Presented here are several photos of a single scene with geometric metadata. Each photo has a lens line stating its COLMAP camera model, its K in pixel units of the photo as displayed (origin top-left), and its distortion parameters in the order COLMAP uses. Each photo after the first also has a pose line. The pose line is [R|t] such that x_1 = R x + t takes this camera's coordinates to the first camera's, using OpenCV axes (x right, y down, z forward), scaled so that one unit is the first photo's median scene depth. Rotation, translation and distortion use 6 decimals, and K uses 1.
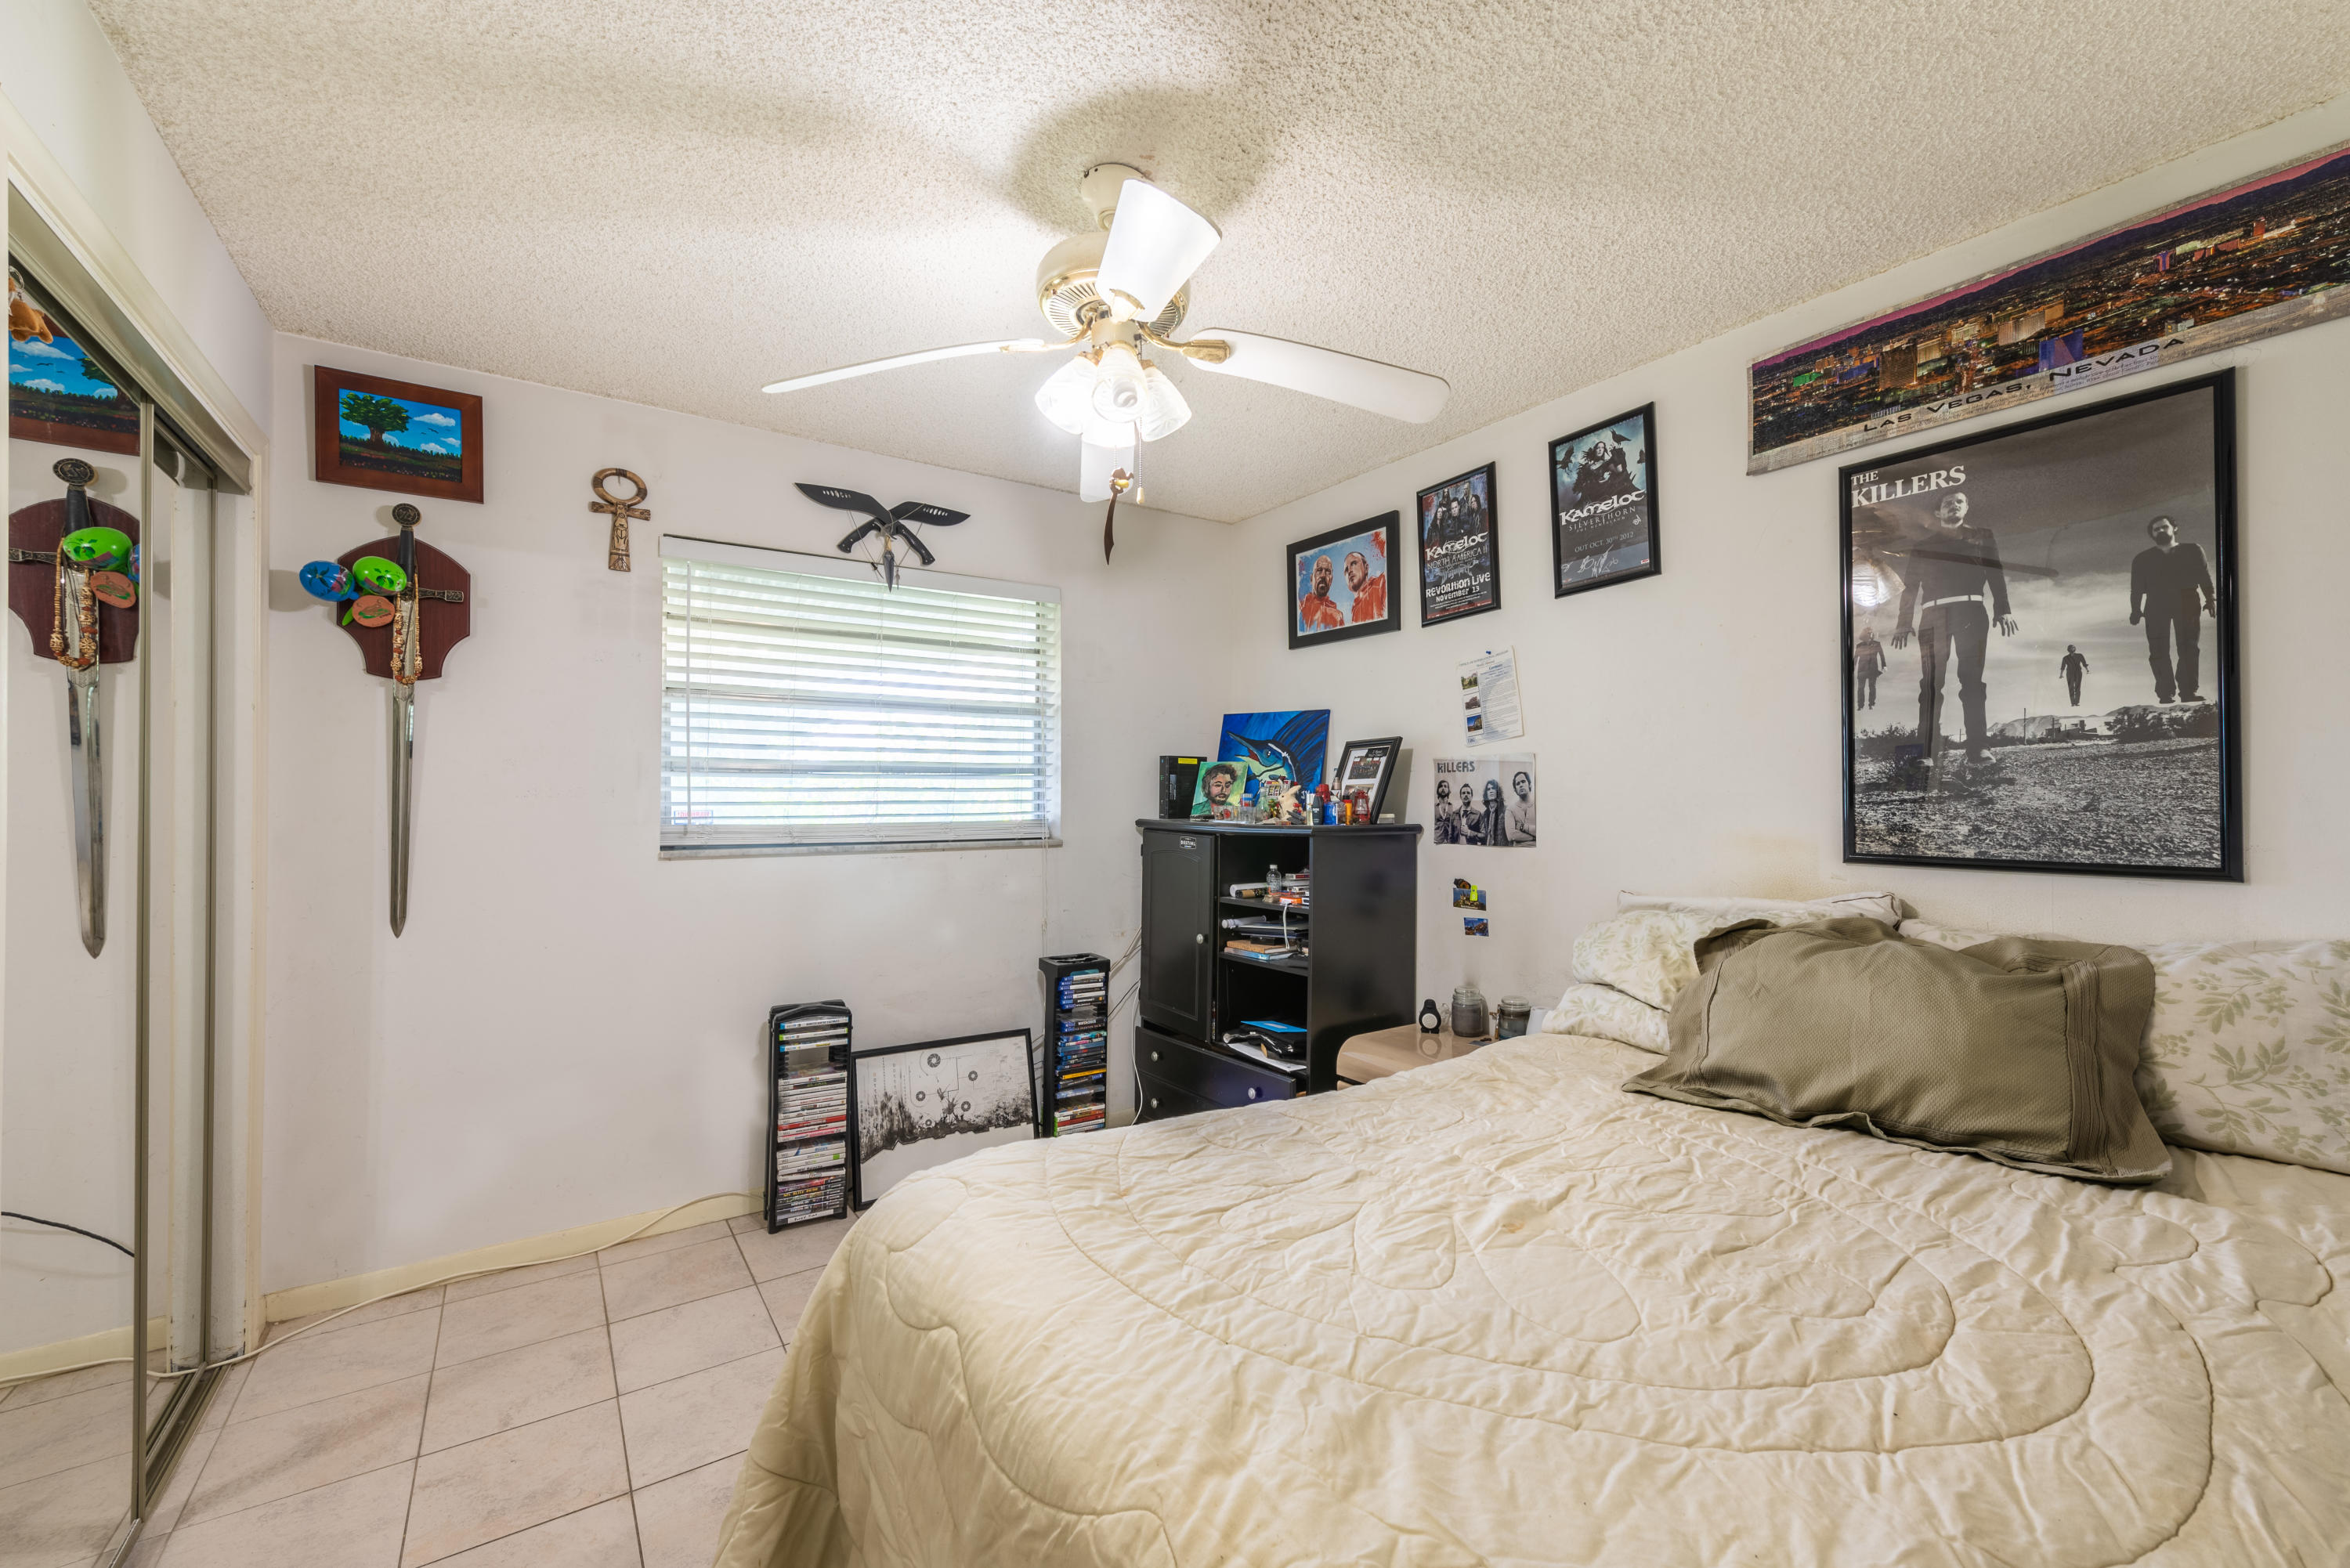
lens RADIAL K [[935.2, 0, 1152.2], [0, 935.2, 790.2], [0, 0, 1]] dist [0.012913, -0.003332]
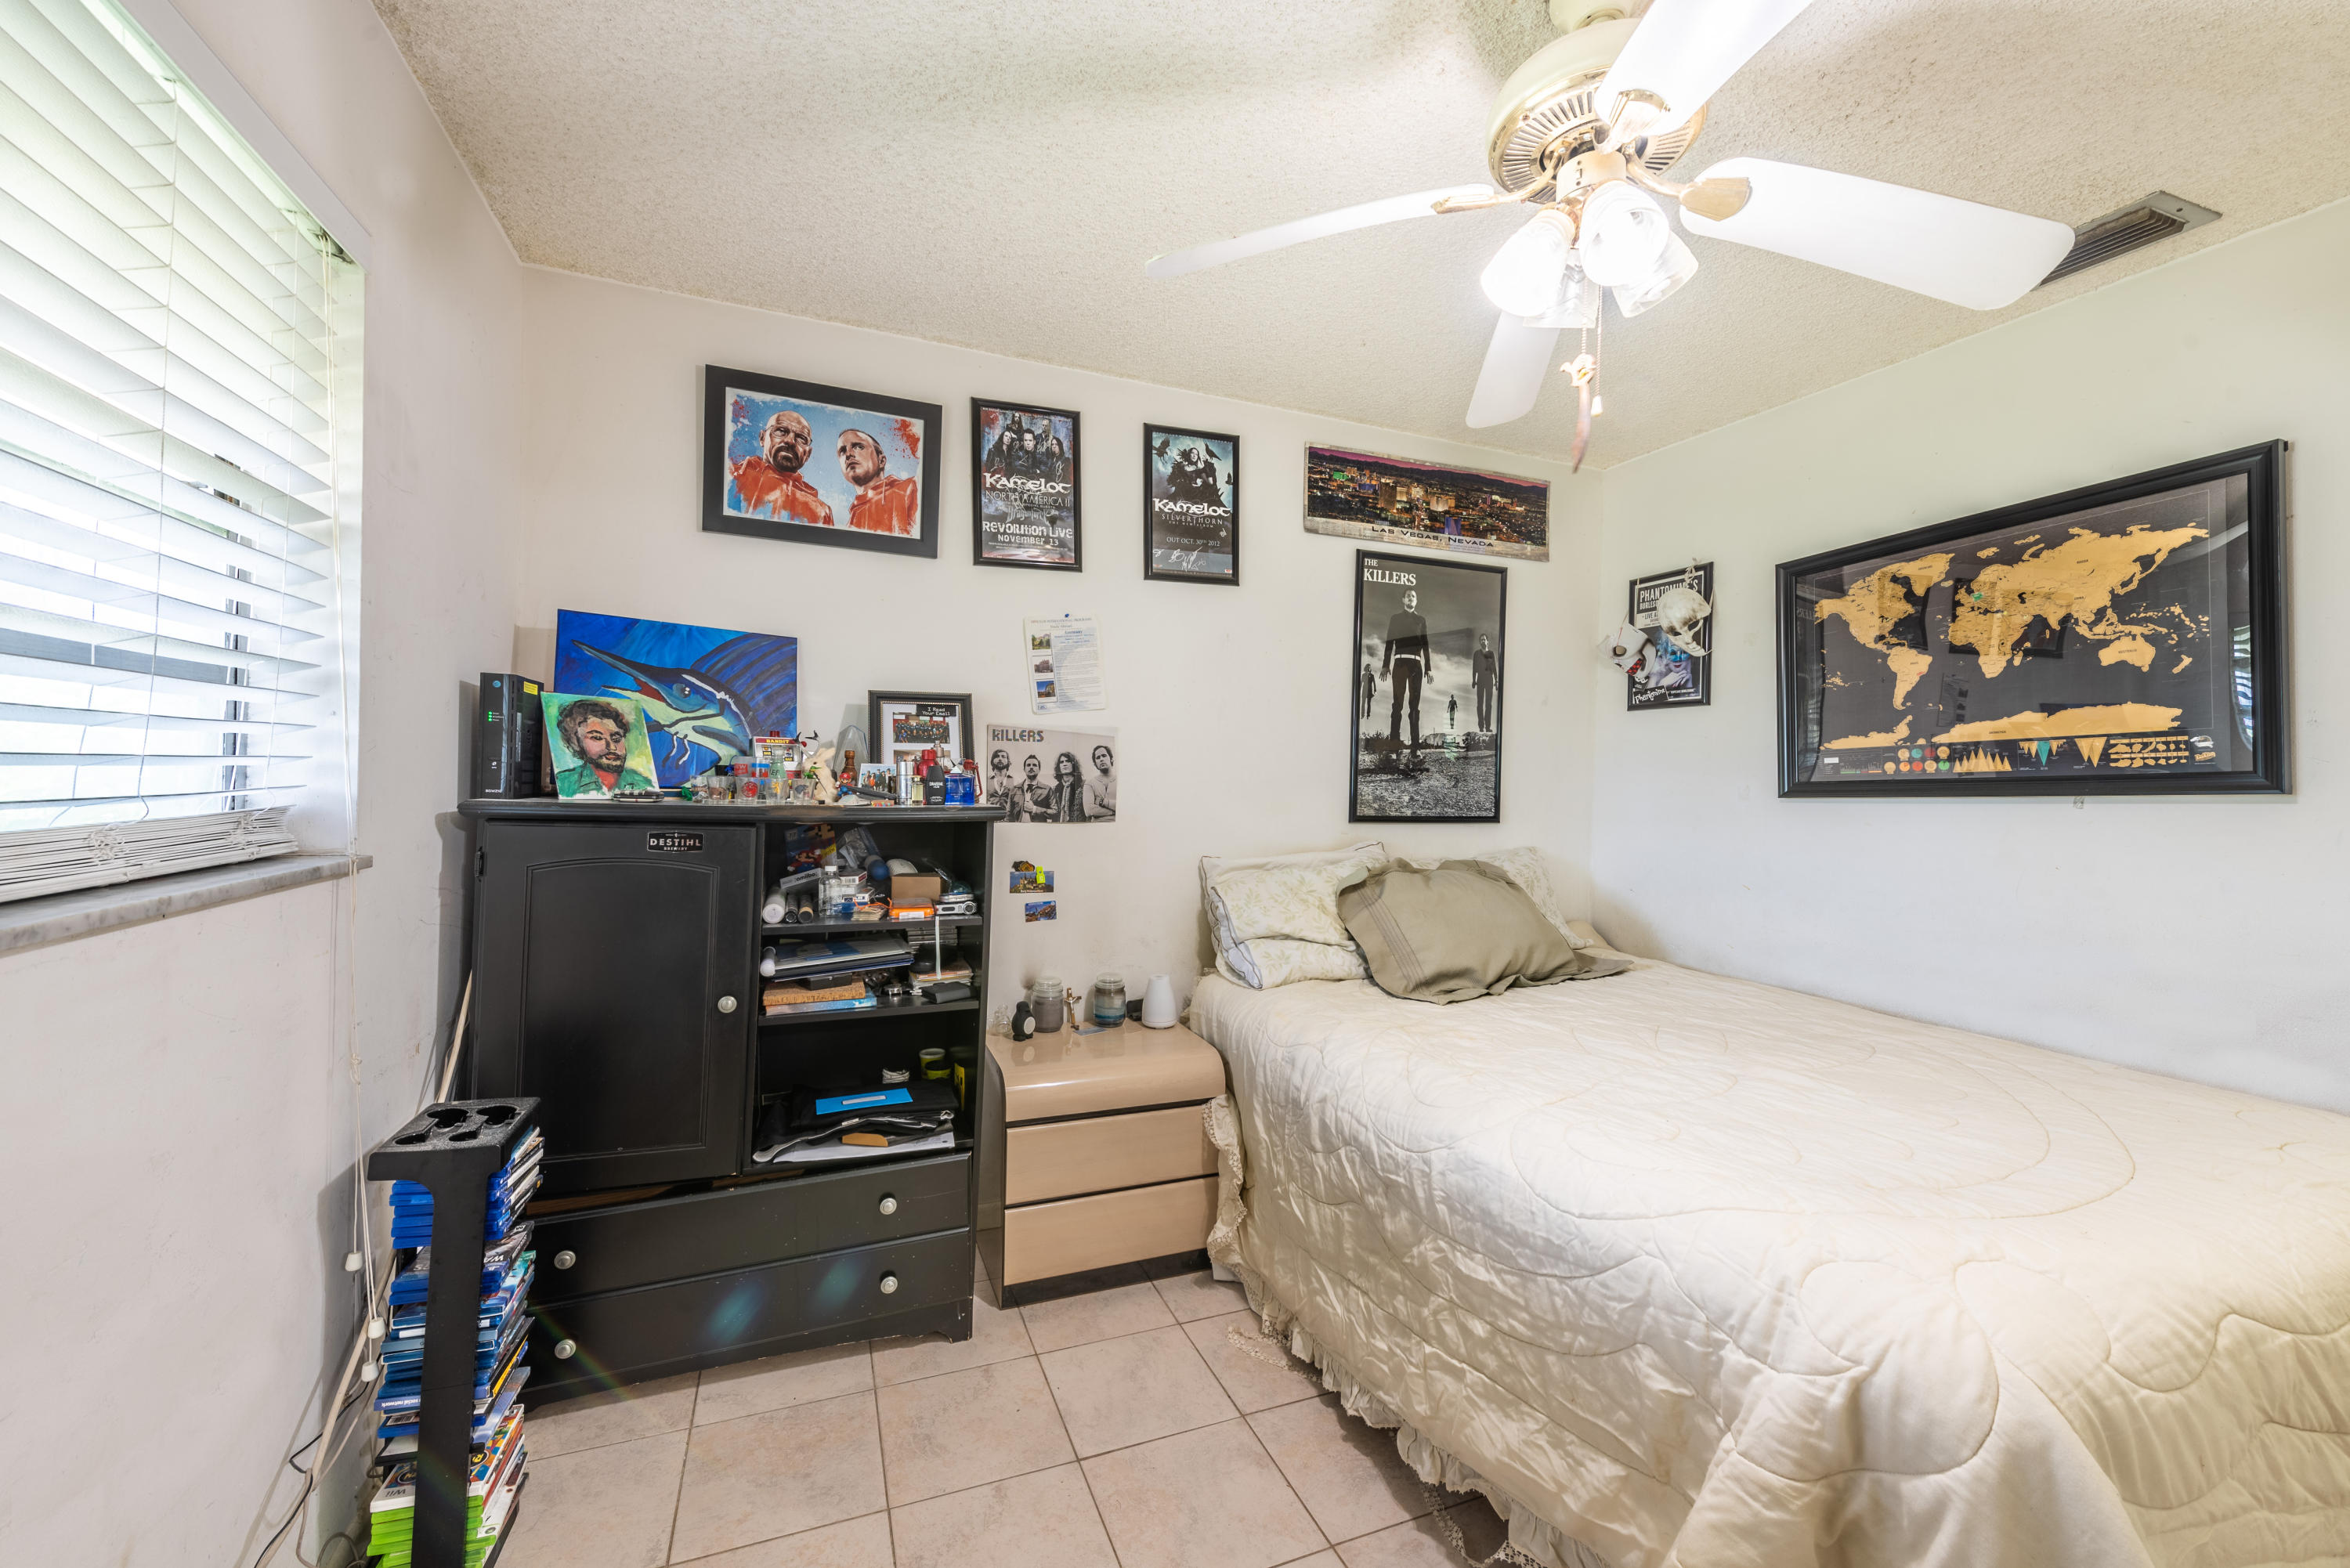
lens RADIAL K [[935.2, 0, 1163.9], [0, 935.2, 786.8], [0, 0, 1]] dist [0.012913, -0.003332]
pose [[0.209575, -0.008562, 0.977755, -0.570189], [-0.031575, 0.999381, 0.015519, 0.006432], [-0.977283, -0.034125, 0.209175, 0.756713]]
